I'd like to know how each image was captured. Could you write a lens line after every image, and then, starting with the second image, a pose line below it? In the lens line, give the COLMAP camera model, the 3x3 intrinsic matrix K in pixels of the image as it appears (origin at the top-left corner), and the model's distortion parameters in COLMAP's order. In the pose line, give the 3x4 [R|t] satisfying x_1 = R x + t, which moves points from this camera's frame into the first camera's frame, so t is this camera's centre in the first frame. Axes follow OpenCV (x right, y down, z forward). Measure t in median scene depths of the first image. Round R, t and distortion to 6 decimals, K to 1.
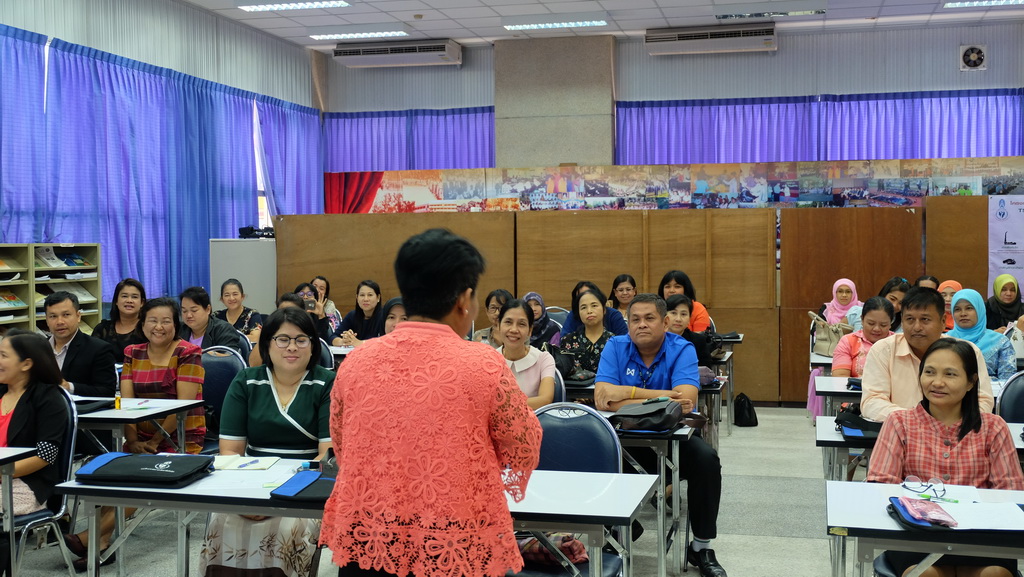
lens RADIAL K [[1112.4, 0, 509.9], [0, 1112.4, 278.4], [0, 0, 1]] dist [-0.009749, 0.094721]
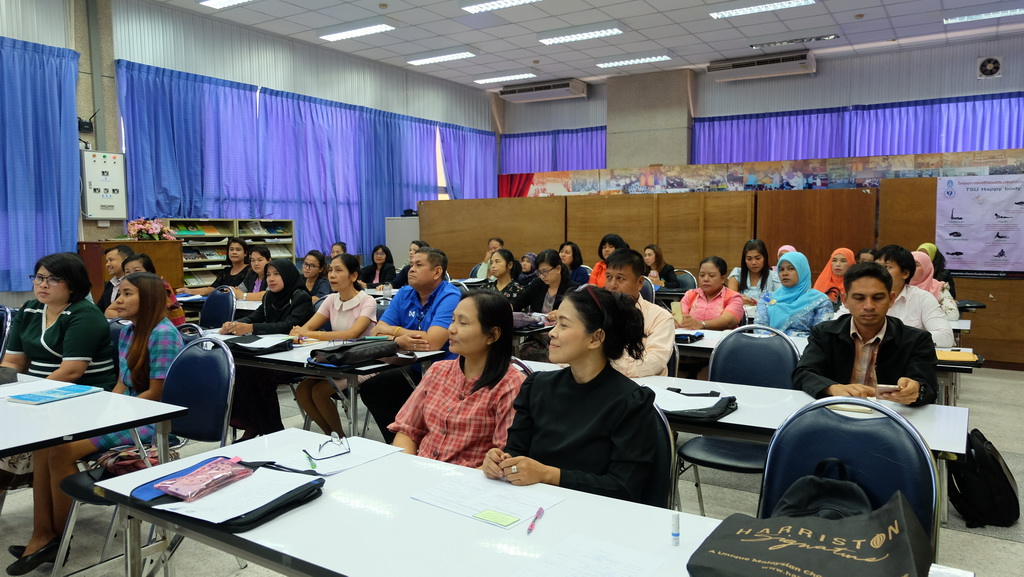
lens RADIAL K [[706.3, 0, 516.0], [0, 706.3, 281.8], [0, 0, 1]] dist [-0.042018, 0.065248]
pose [[0.953283, 0.025972, -0.300961, 0.164061], [-0.012533, 0.998840, 0.046499, 0.004351], [0.301820, -0.040555, 0.952502, 0.113650]]
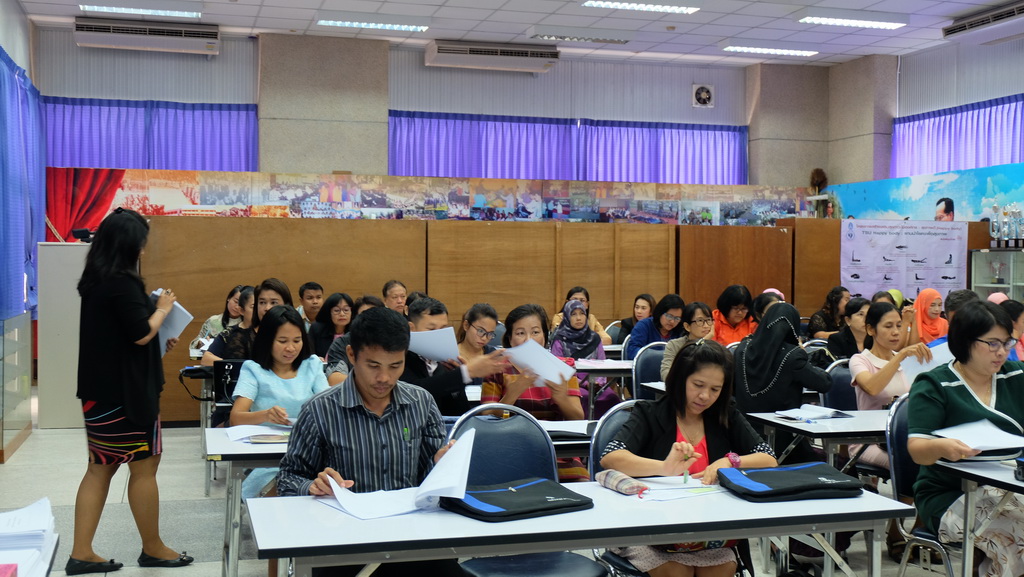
lens RADIAL K [[1157.6, 0, 485.9], [0, 1157.6, 287.4], [0, 0, 1]] dist [-0.068642, 0.386545]
pose [[0.881030, 0.002500, 0.473054, -0.325741], [0.001638, 0.999964, -0.008336, 0.004281], [-0.473058, 0.008119, 0.880994, 0.080917]]
